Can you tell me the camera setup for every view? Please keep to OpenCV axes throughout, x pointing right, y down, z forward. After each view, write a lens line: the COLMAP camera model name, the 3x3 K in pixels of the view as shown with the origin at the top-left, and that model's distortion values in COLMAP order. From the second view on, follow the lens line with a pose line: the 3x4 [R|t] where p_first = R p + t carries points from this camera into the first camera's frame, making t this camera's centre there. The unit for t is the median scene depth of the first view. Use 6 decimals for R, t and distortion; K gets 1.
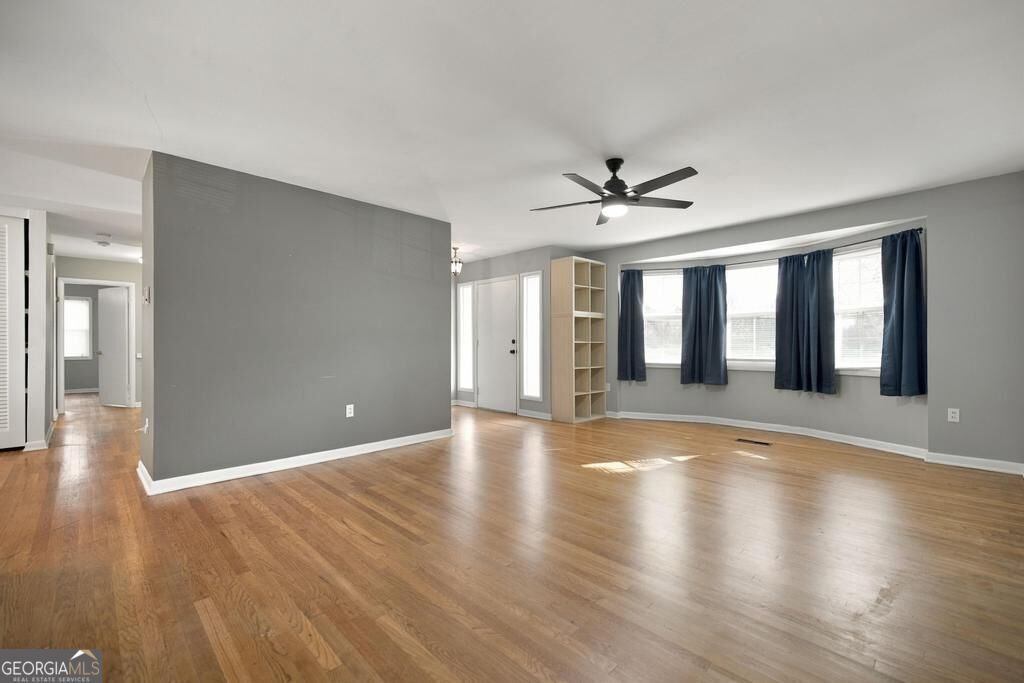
lens RADIAL K [[446.6, 0, 540.6], [0, 446.6, 350.3], [0, 0, 1]] dist [0.002273, 0.000789]
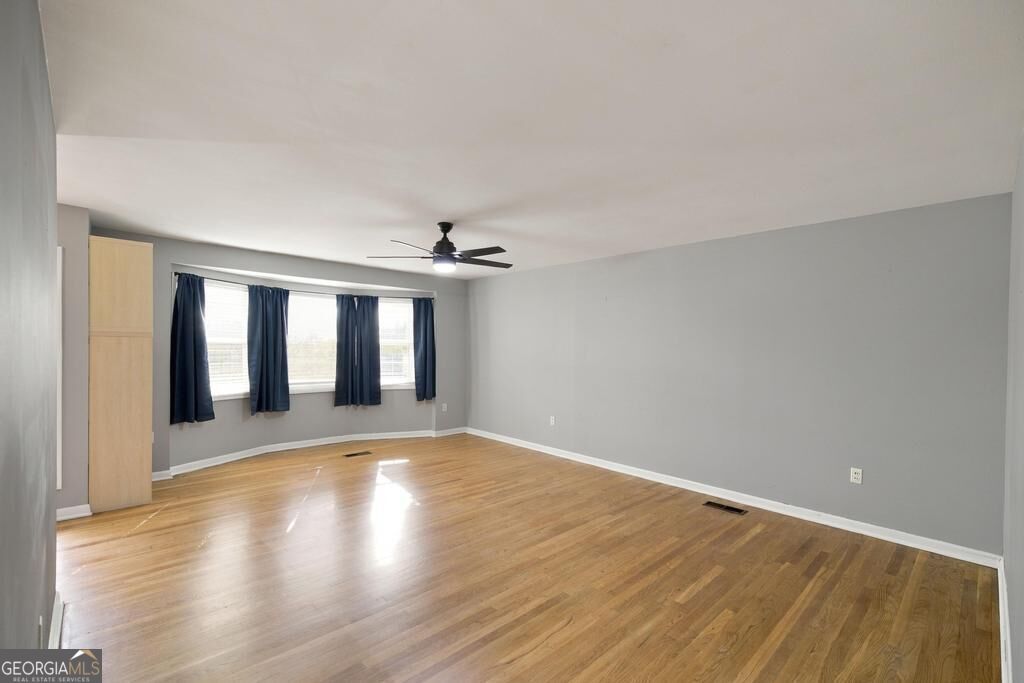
lens RADIAL K [[446.6, 0, 507.5], [0, 446.6, 348.7], [0, 0, 1]] dist [0.002273, 0.000789]
pose [[0.040399, -0.005769, 0.999167, -0.638696], [-0.003982, 0.999974, 0.005935, -0.076205], [-0.999176, -0.004218, 0.040375, 0.528629]]
